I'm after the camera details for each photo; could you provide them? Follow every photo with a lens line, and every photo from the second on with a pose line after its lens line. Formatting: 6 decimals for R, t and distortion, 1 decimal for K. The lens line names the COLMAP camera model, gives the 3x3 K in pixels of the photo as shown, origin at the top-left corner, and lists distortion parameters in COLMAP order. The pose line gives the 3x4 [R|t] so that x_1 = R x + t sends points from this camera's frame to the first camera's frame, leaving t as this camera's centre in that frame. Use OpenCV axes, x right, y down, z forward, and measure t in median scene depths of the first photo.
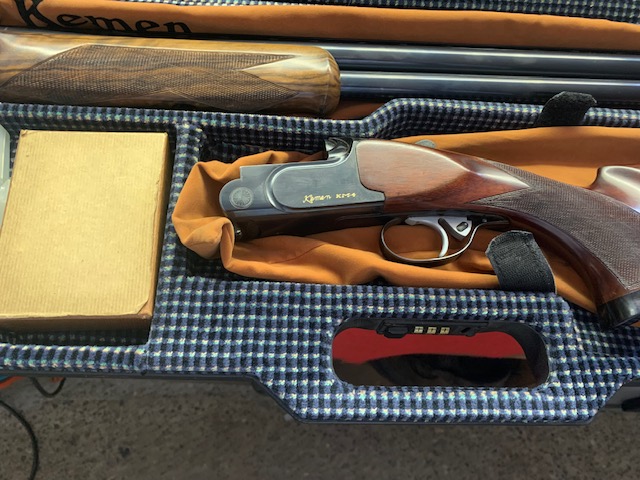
lens RADIAL K [[510.9, 0, 319.4], [0, 510.9, 242.5], [0, 0, 1]] dist [0.011565, -0.022491]
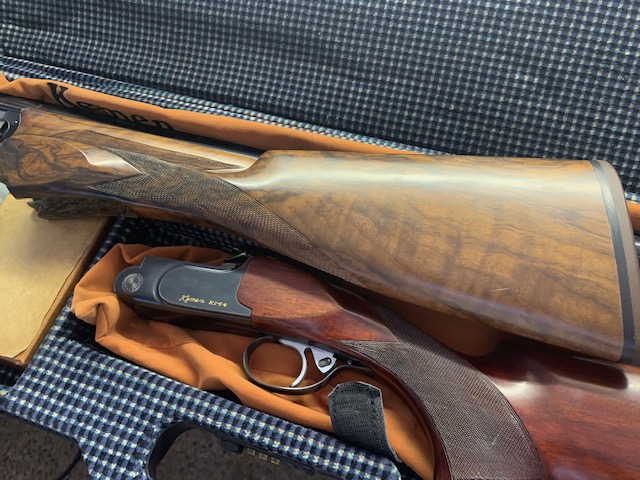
lens RADIAL K [[510.9, 0, 319.3], [0, 510.9, 240.4], [0, 0, 1]] dist [0.011565, -0.022491]
pose [[0.935363, 0.213257, -0.282164, 0.504076], [-0.244905, 0.966100, -0.081681, -0.177360], [0.255180, 0.145505, 0.955883, 0.012799]]
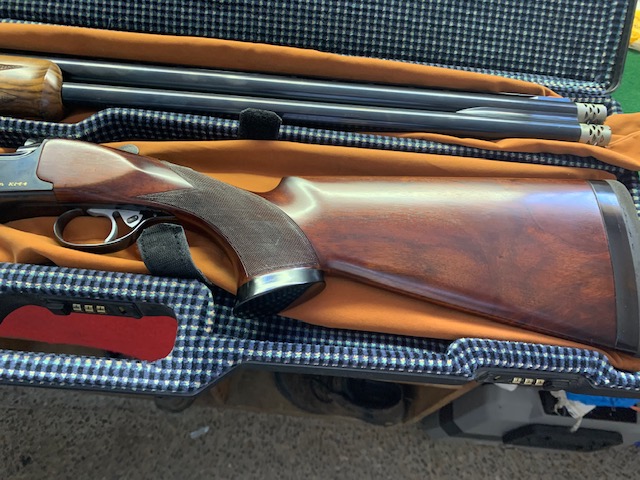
lens RADIAL K [[510.9, 0, 331.3], [0, 510.9, 245.6], [0, 0, 1]] dist [0.011565, -0.022491]
pose [[0.998555, 0.052850, -0.009772, 0.735736], [-0.053391, 0.996293, -0.067445, 0.079825], [0.006172, 0.067869, 0.997675, -0.115685]]
